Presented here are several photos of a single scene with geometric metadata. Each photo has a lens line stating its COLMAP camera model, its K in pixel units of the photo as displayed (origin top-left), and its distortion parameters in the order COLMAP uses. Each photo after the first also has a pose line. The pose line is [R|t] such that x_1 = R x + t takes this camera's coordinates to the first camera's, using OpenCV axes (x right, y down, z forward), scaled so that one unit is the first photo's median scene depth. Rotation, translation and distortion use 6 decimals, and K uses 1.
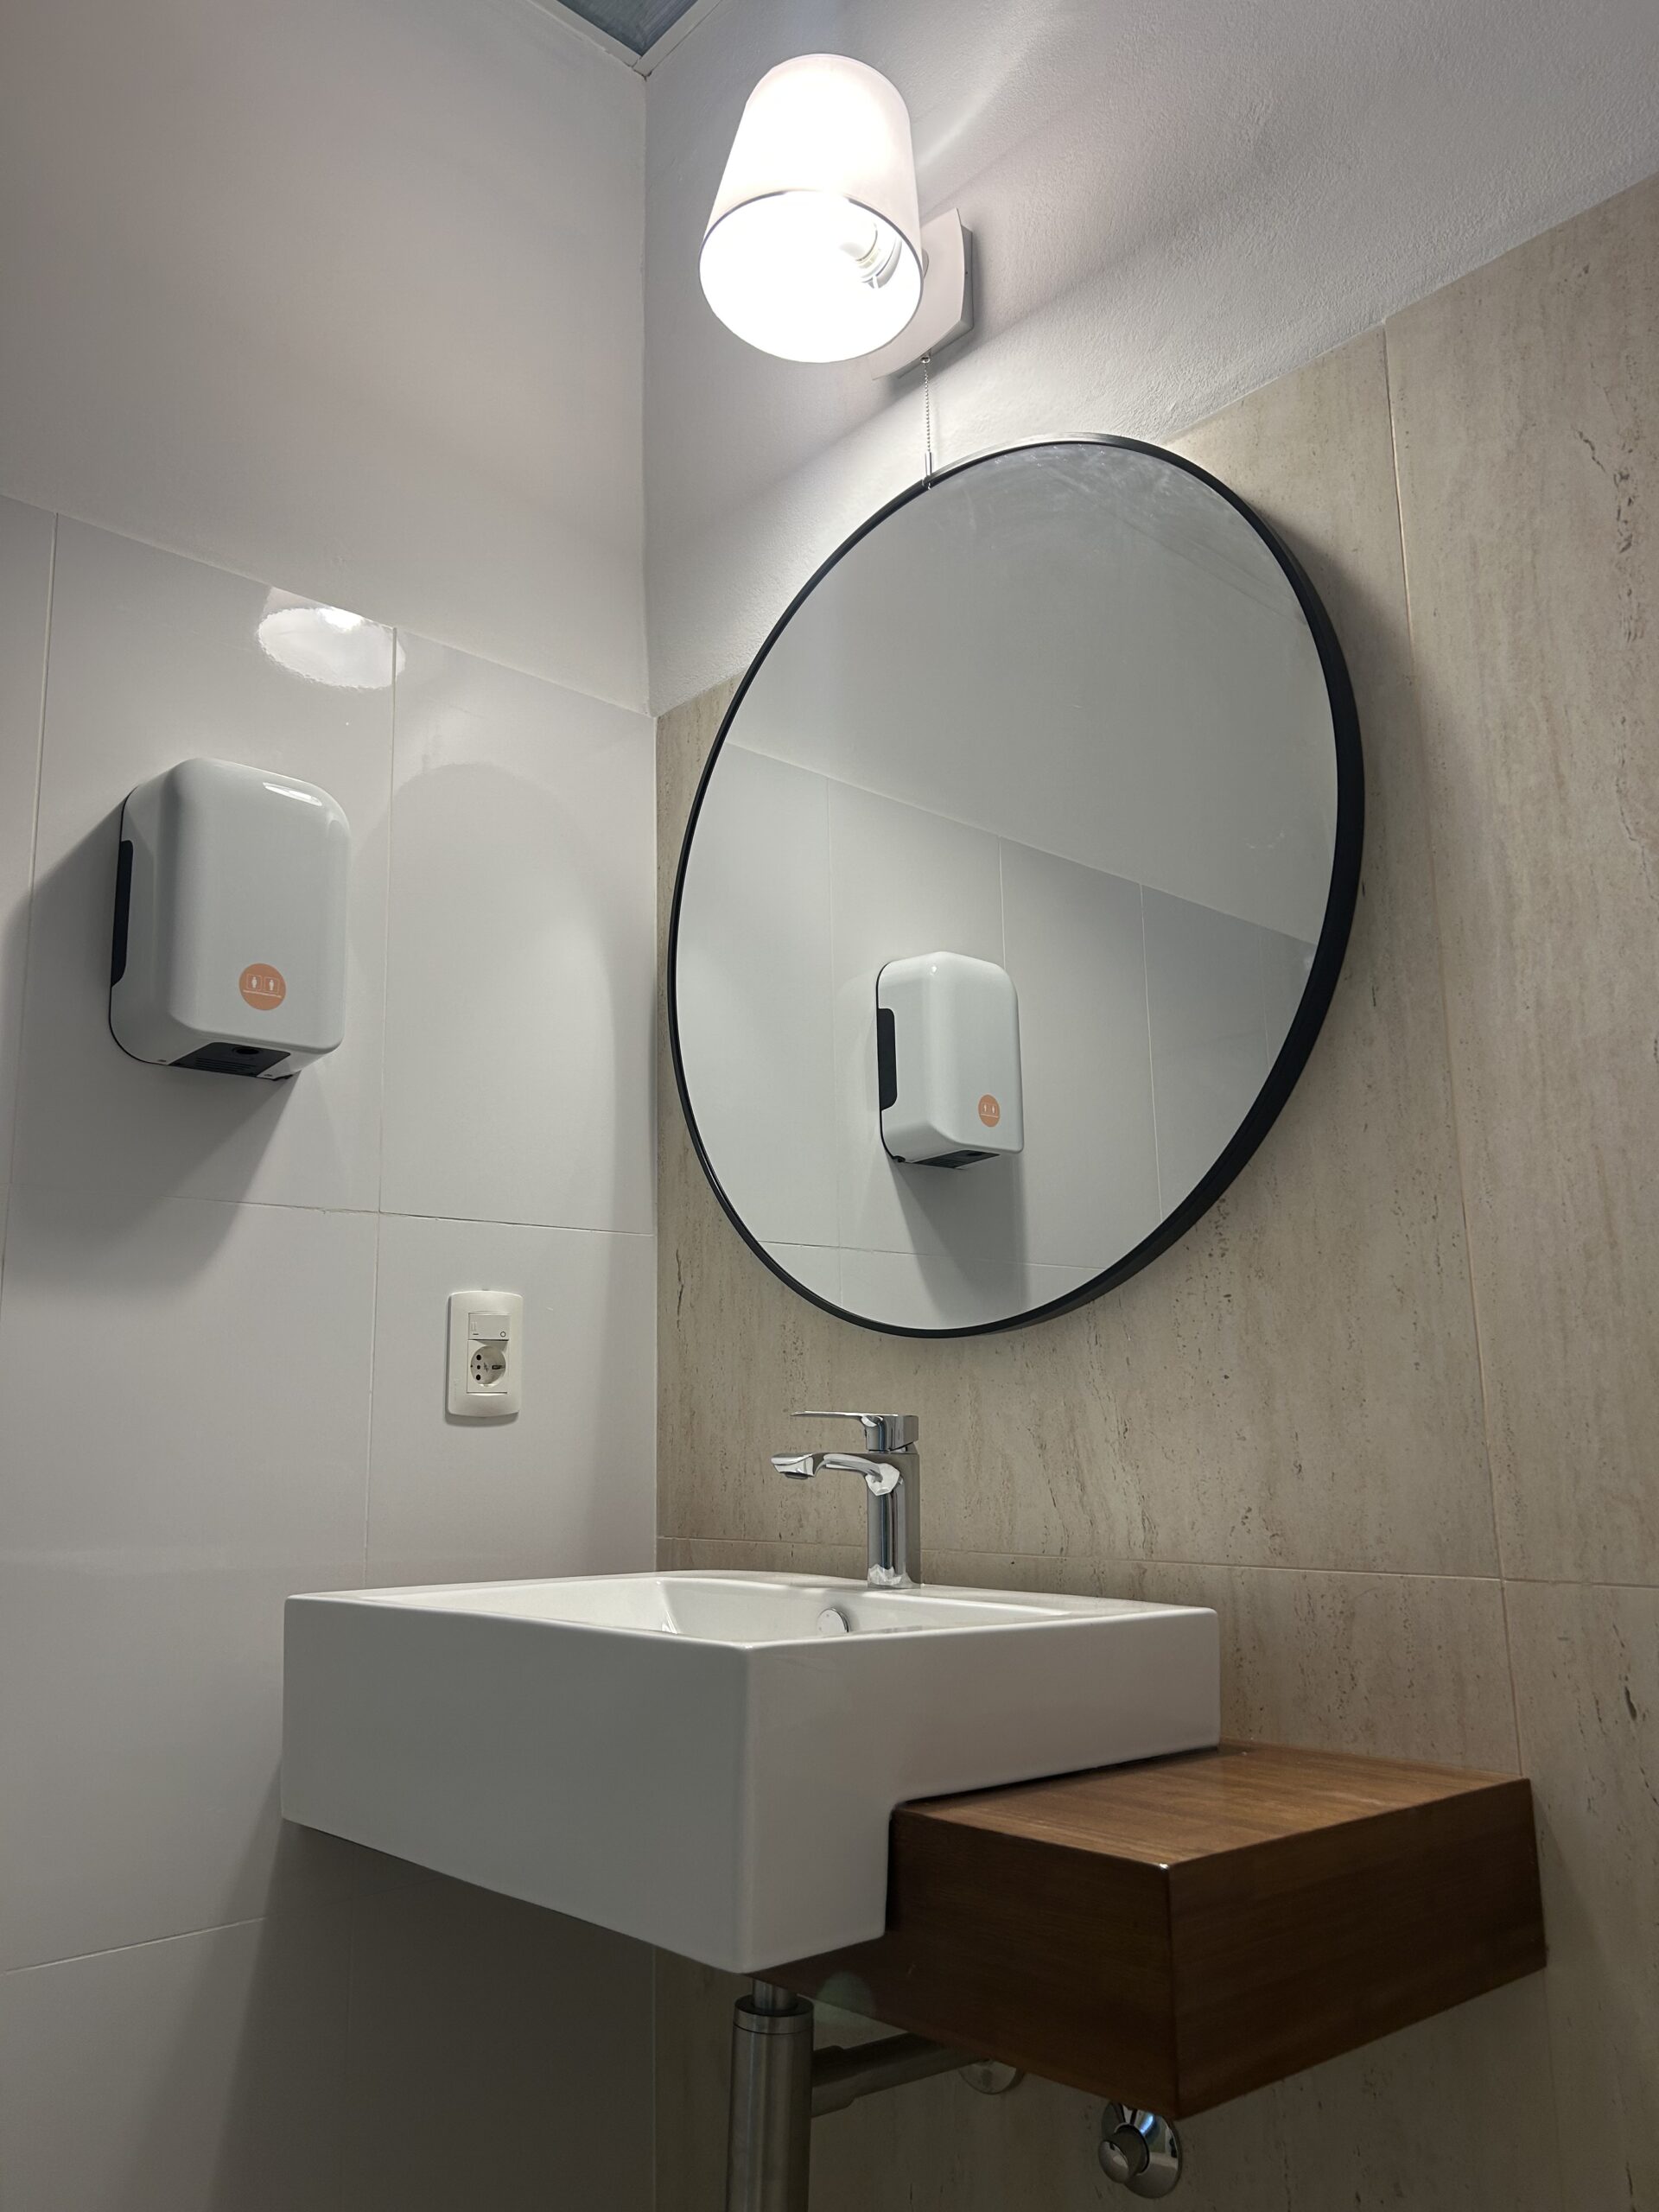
lens RADIAL K [[1662.5, 0, 829.5], [0, 1662.5, 1106.0], [0, 0, 1]] dist [0.063512, -0.066137]
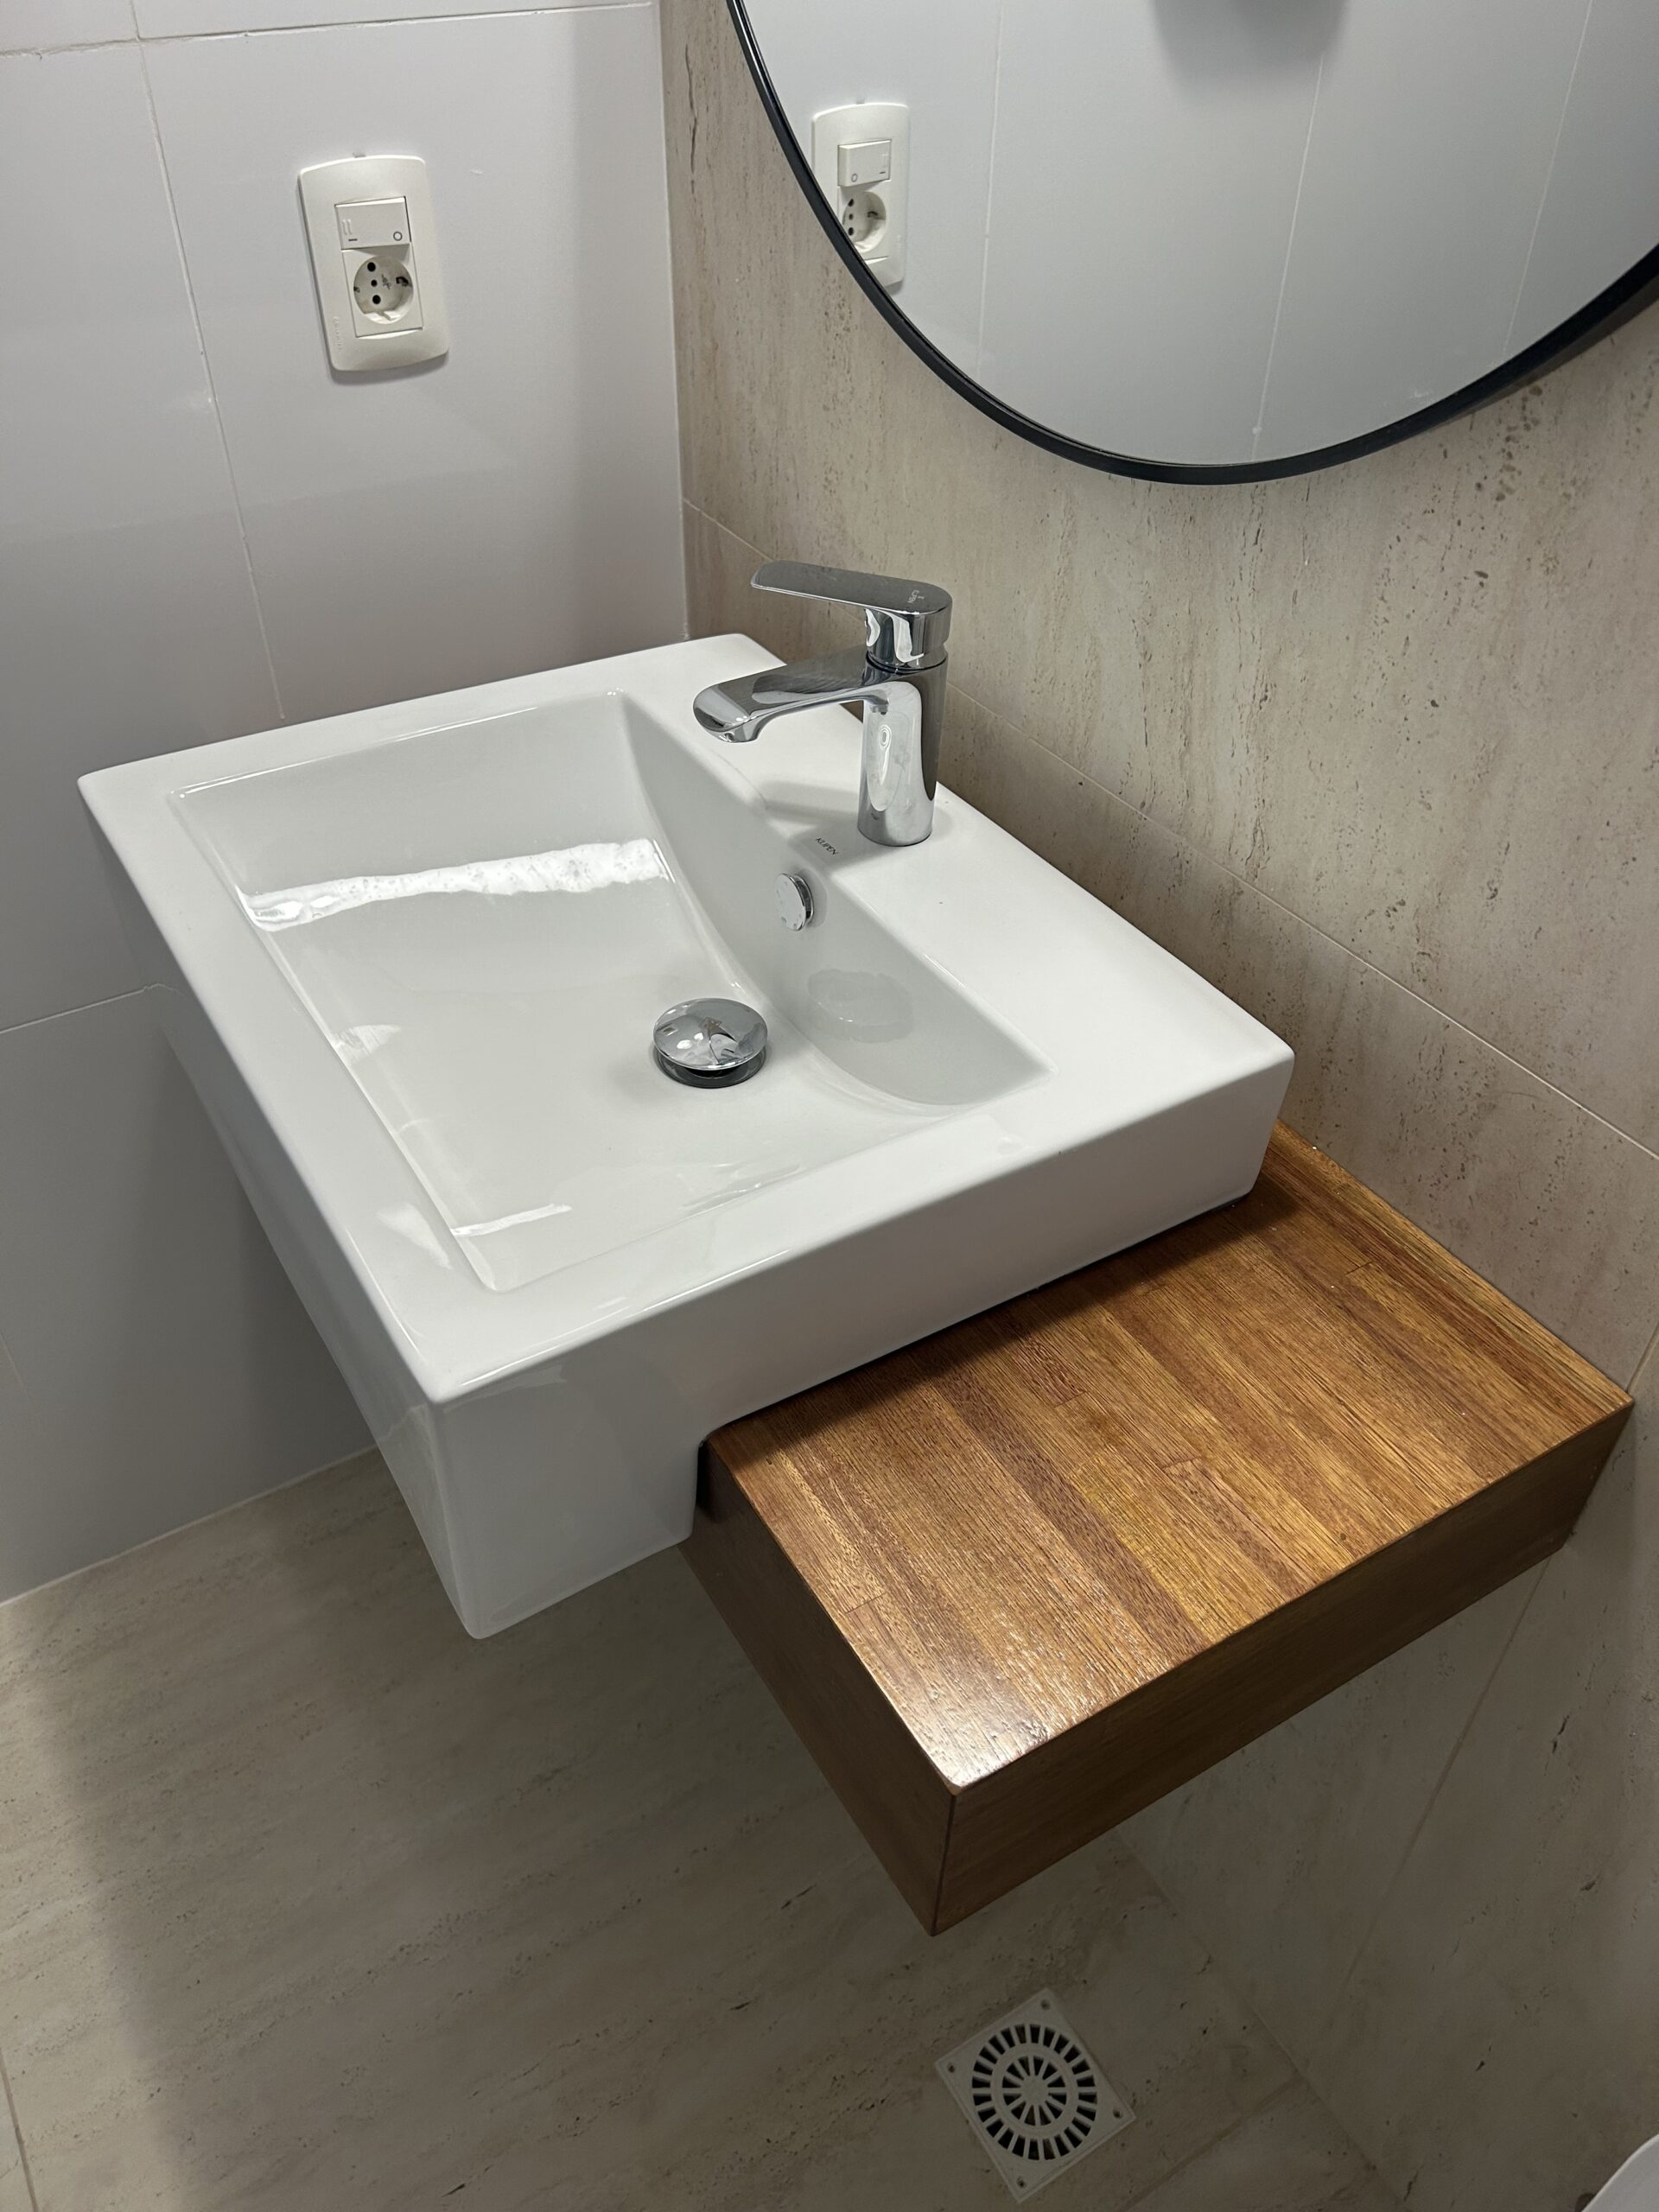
lens RADIAL K [[1691.7, 0, 820.7], [0, 1691.7, 1101.5], [0, 0, 1]] dist [0.063286, -0.071132]
pose [[0.980450, 0.148908, -0.128623, 0.111006], [0.006250, 0.629782, 0.776747, -0.187477], [0.196668, -0.762366, 0.616539, 0.431455]]
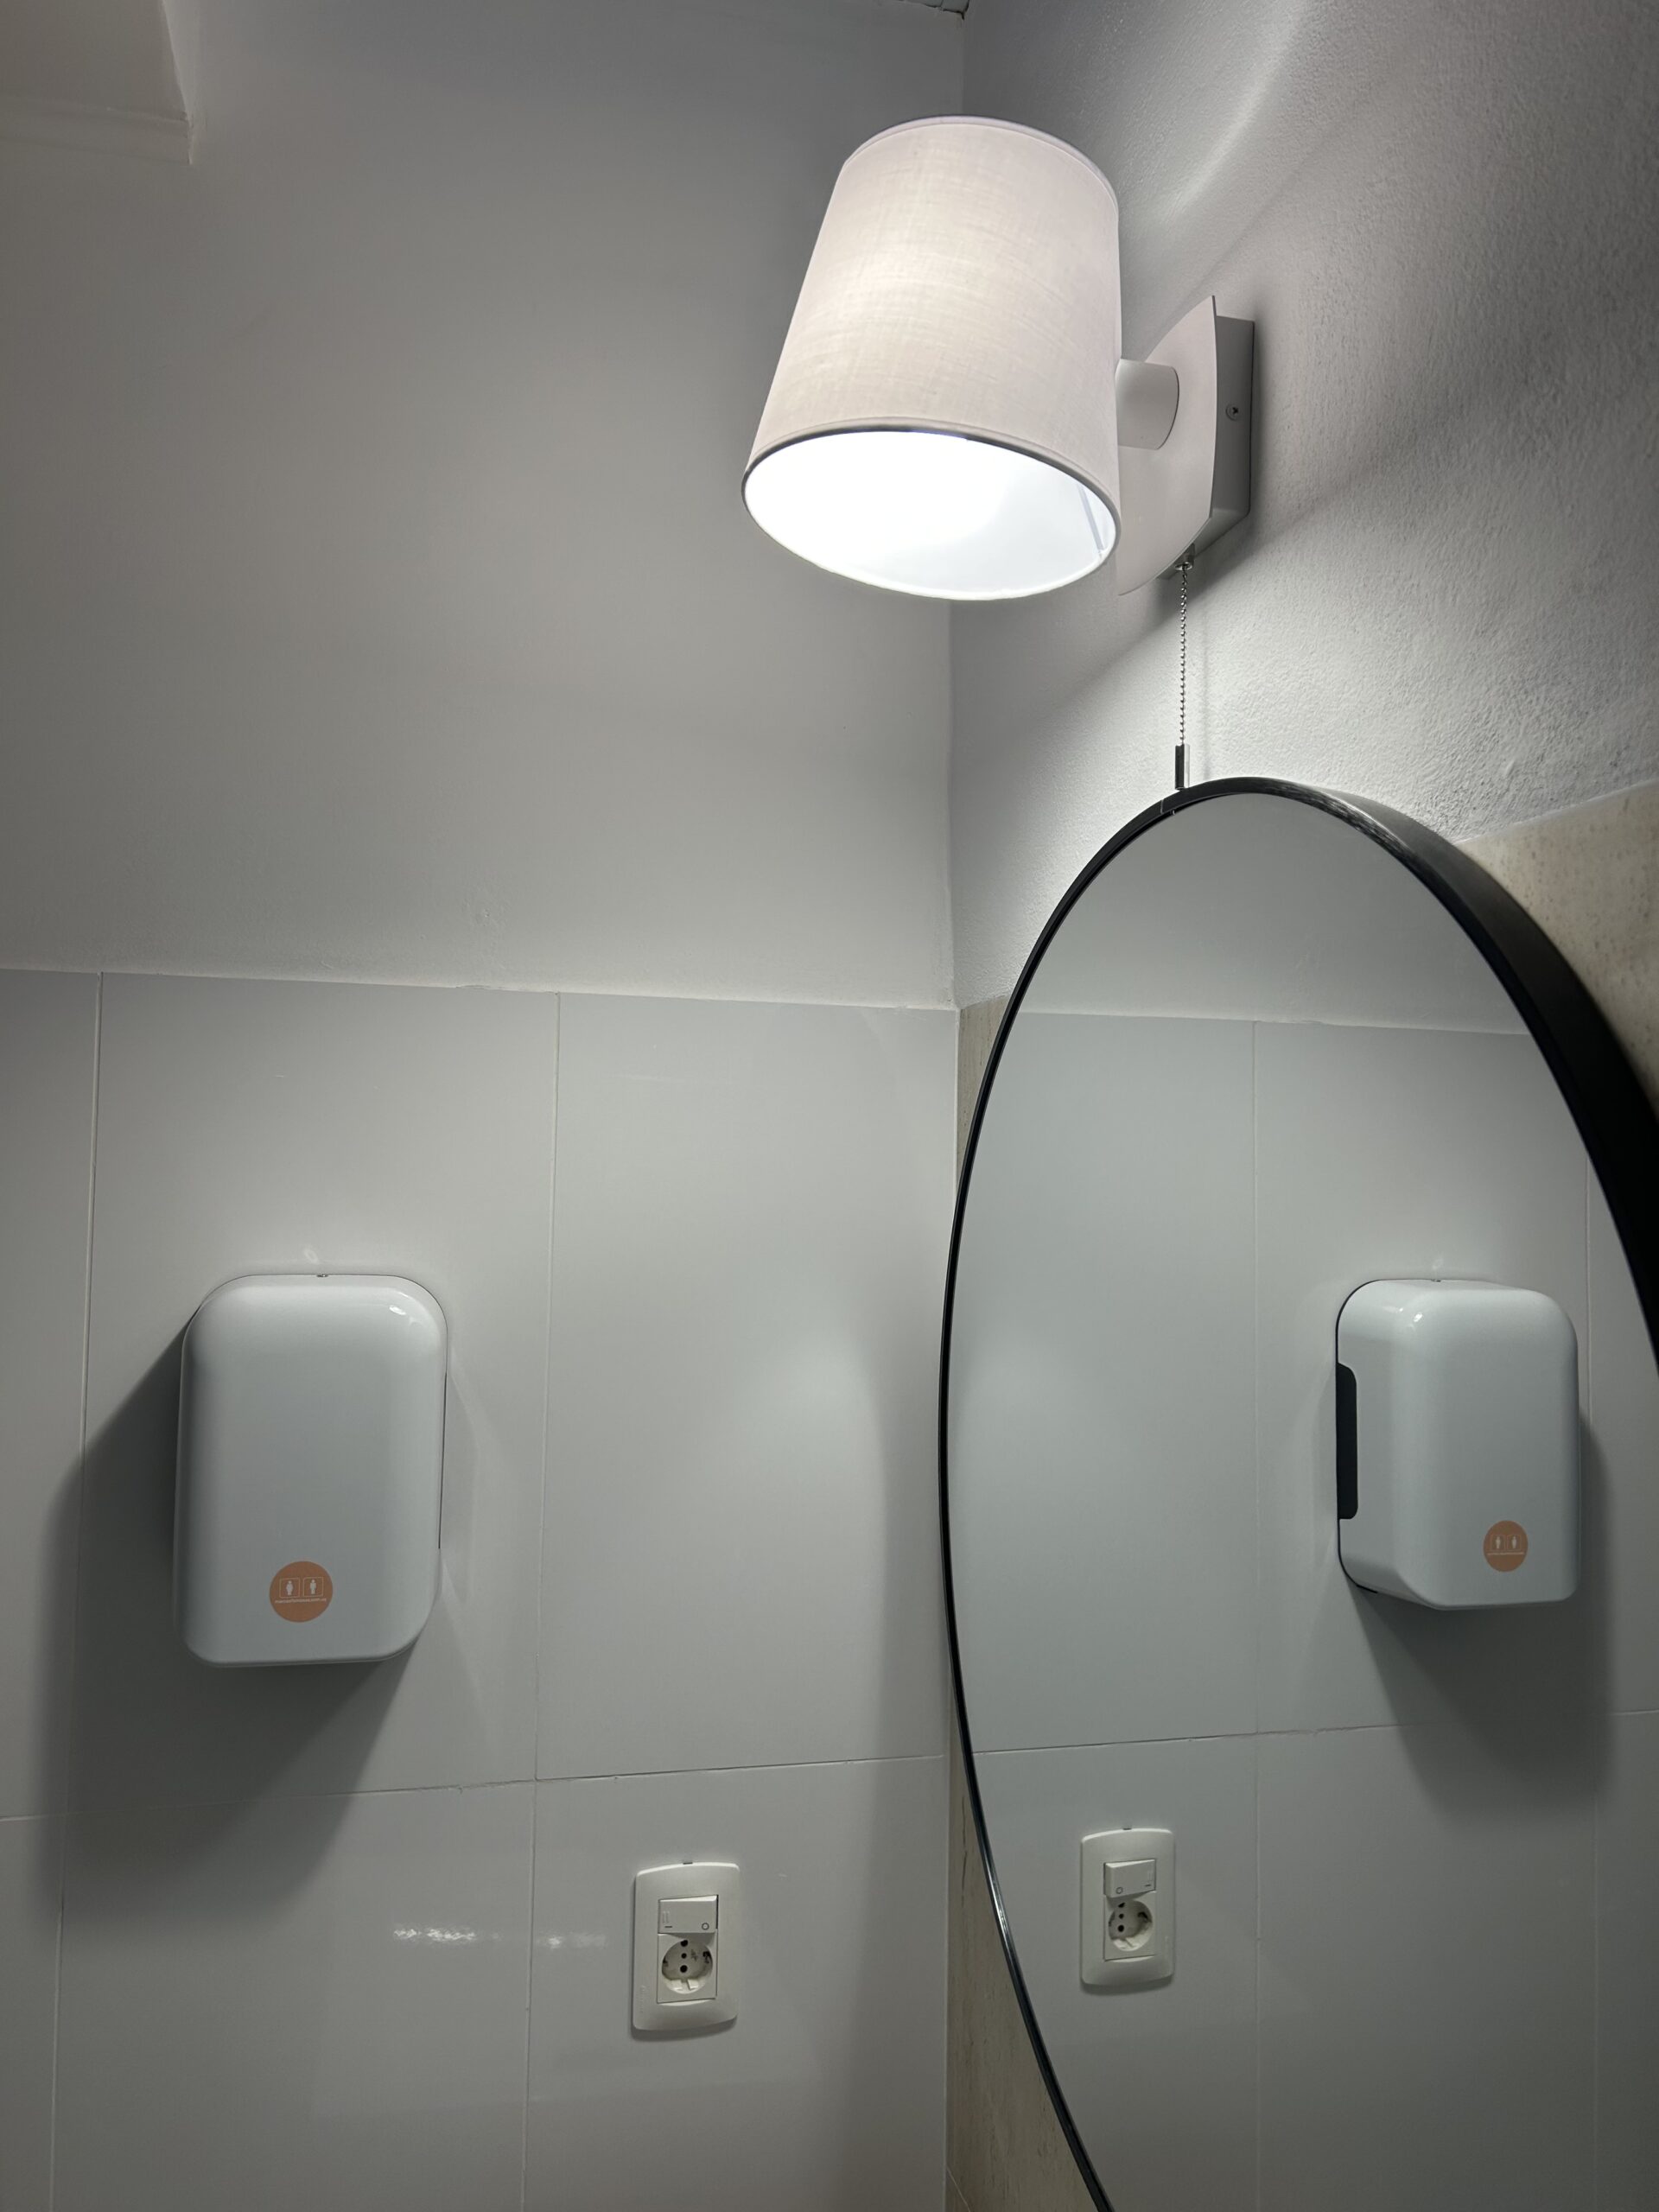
lens RADIAL K [[1662.5, 0, 829.5], [0, 1662.5, 1106.0], [0, 0, 1]] dist [0.063512, -0.066137]
pose [[0.872673, 0.011492, -0.488171, 0.265196], [0.060538, 0.989464, 0.131512, -0.389287], [0.484539, -0.144320, 0.862783, 0.471839]]
